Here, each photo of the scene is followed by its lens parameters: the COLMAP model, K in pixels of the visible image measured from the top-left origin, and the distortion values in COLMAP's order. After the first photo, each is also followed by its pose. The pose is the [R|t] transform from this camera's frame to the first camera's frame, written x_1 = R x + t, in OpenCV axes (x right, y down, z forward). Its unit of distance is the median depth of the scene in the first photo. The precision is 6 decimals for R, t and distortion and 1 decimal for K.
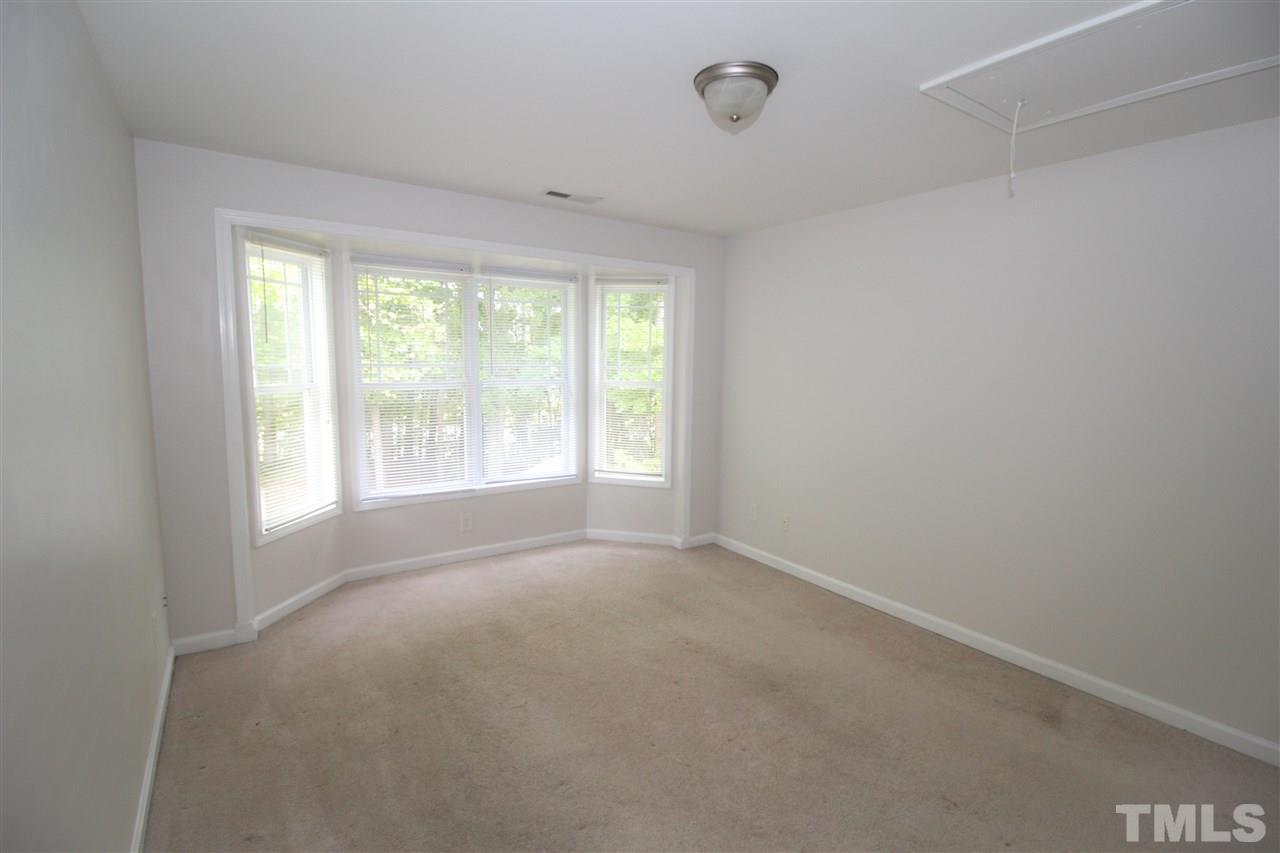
lens RADIAL K [[592.7, 0, 642.4], [0, 592.7, 420.3], [0, 0, 1]] dist [-0.000365, -0.012803]
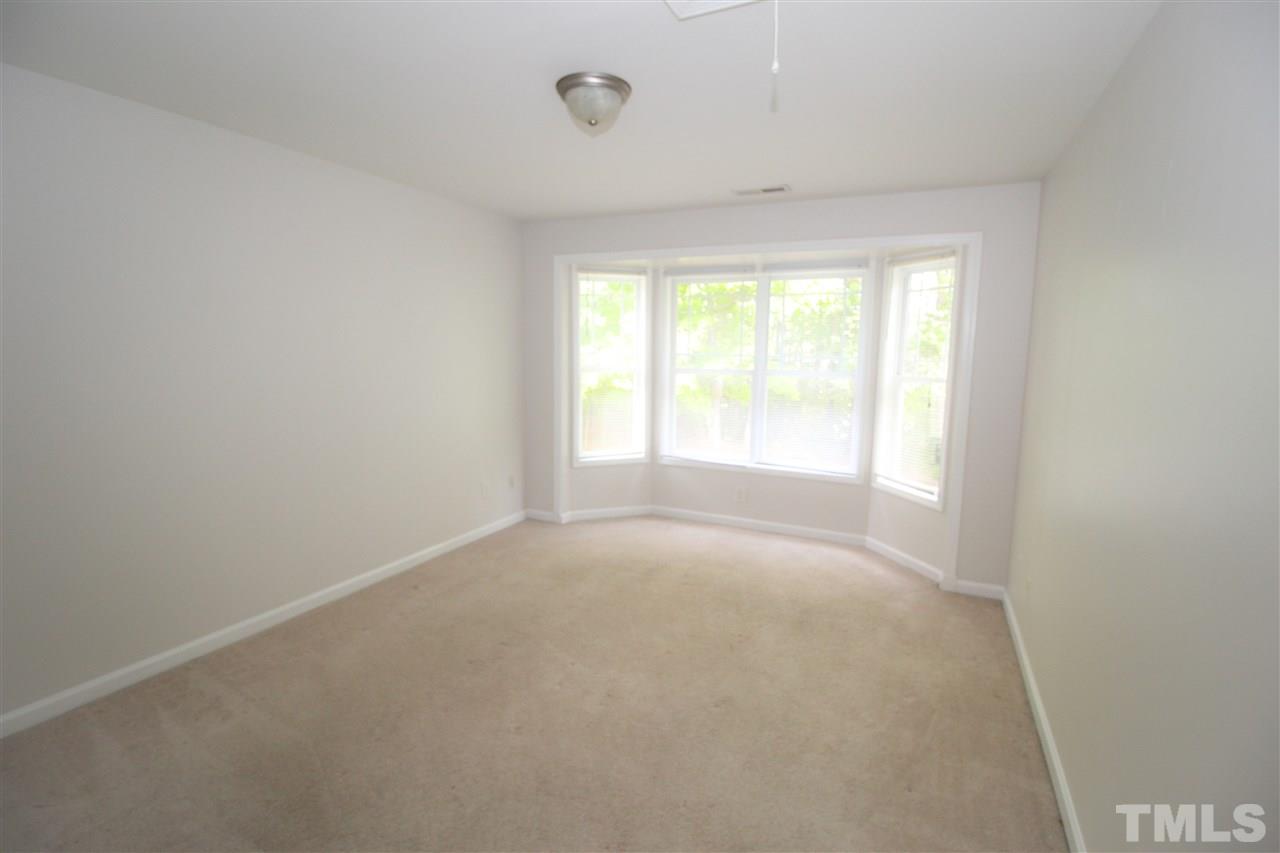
lens RADIAL K [[592.7, 0, 642.4], [0, 592.7, 420.3], [0, 0, 1]] dist [-0.000365, -0.012803]
pose [[0.504349, 0.101060, -0.857566, 0.621508], [-0.103962, 0.993010, 0.055879, -0.012605], [0.857219, 0.060971, 0.511330, 0.279703]]
